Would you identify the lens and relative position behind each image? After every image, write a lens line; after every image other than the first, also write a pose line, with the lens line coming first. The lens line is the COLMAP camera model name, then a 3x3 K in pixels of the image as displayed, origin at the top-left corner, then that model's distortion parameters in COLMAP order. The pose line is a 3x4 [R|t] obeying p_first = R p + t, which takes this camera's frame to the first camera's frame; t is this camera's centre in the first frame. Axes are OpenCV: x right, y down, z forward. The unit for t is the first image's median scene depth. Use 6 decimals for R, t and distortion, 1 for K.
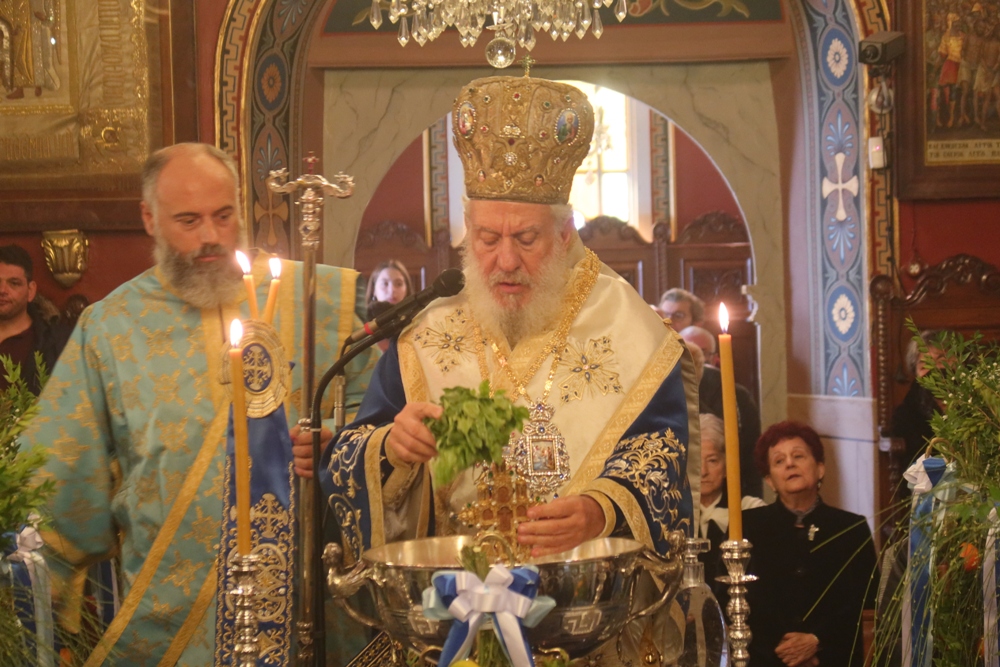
lens RADIAL K [[1752.3, 0, 499.4], [0, 1752.3, 333.9], [0, 0, 1]] dist [0.005629, 0.000000]
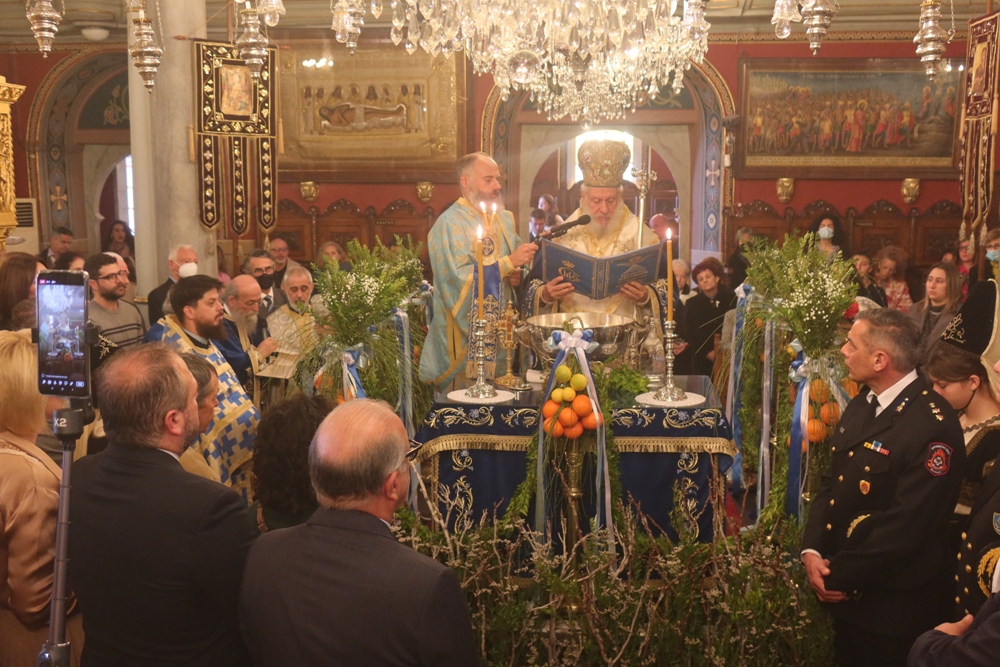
lens RADIAL K [[787.0, 0, 530.6], [0, 787.0, 331.8], [0, 0, 1]] dist [0.006047, 0.006917]
pose [[0.997925, 0.035809, -0.053513, -0.009857], [-0.032295, 0.997352, 0.065158, 0.087304], [0.055704, -0.063294, 0.996439, -0.224421]]
